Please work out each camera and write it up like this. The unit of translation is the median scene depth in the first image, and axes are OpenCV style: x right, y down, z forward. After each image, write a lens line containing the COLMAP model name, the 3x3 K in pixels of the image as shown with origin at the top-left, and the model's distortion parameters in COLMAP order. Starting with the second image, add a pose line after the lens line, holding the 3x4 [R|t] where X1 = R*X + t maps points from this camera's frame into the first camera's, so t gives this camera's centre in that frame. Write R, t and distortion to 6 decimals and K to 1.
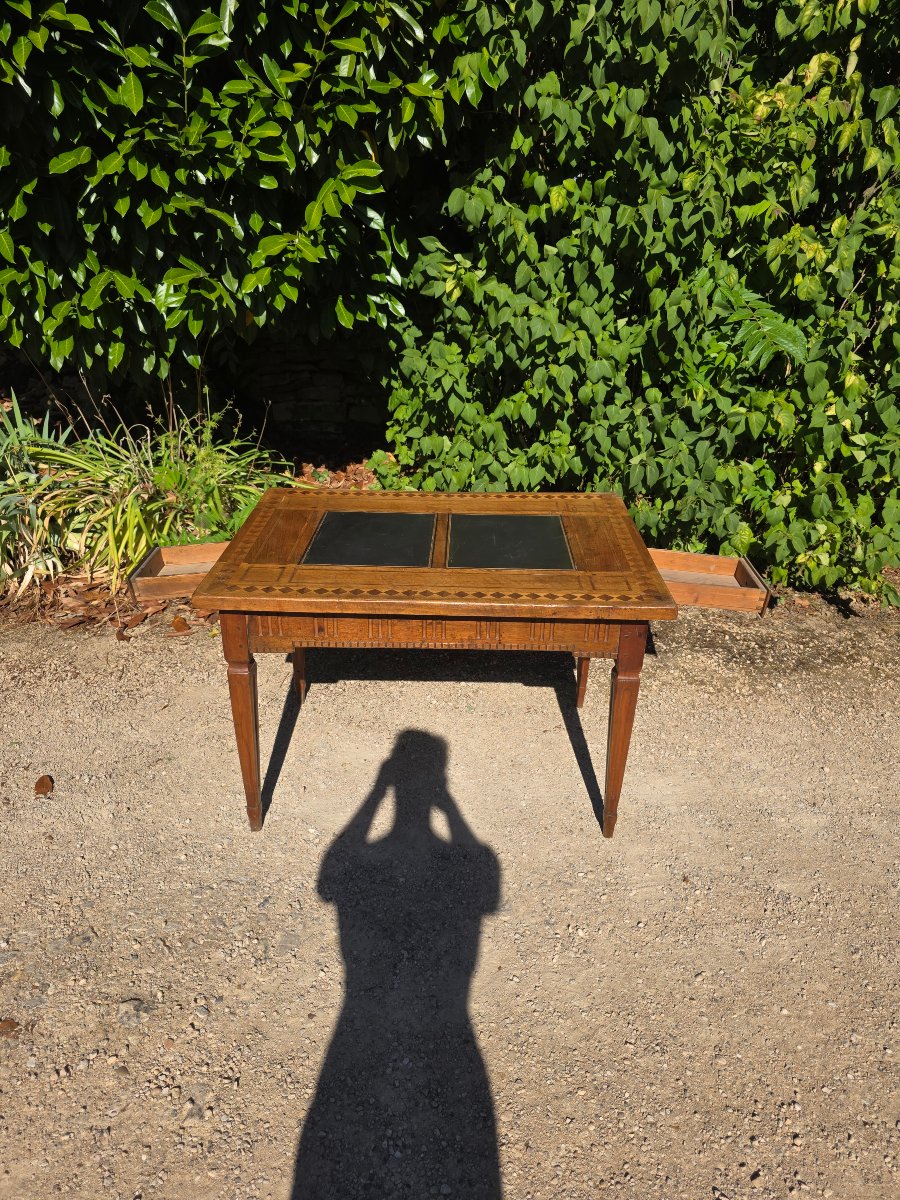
lens RADIAL K [[794.5, 0, 459.1], [0, 794.5, 608.9], [0, 0, 1]] dist [0.015501, -0.012754]
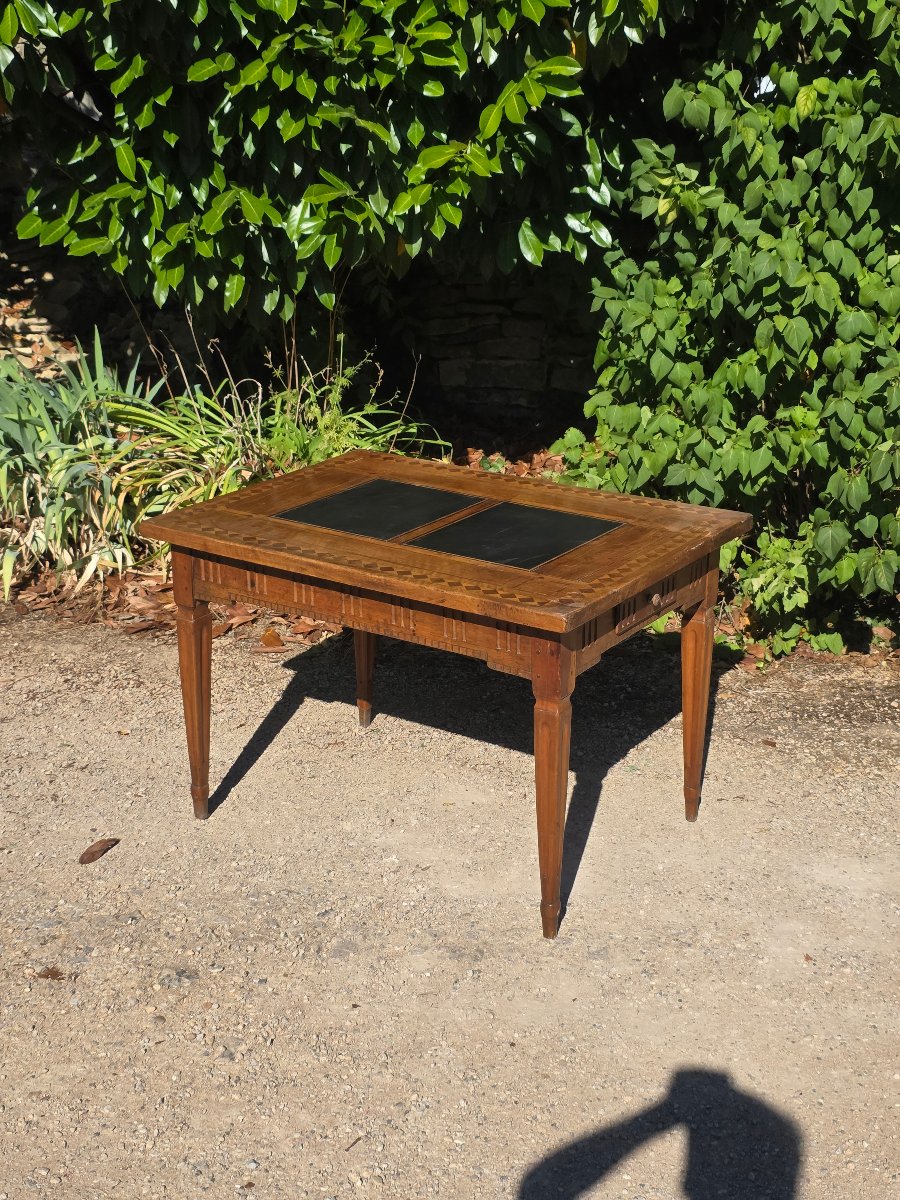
lens RADIAL K [[1624.3, 0, 447.0], [0, 1624.3, 598.2], [0, 0, 1]] dist [0.025788, 0.000000]
pose [[0.967508, 0.070055, -0.242940, 0.190534], [-0.098444, 0.989400, -0.106749, 0.137285], [0.232887, 0.127197, 0.964150, -0.471450]]
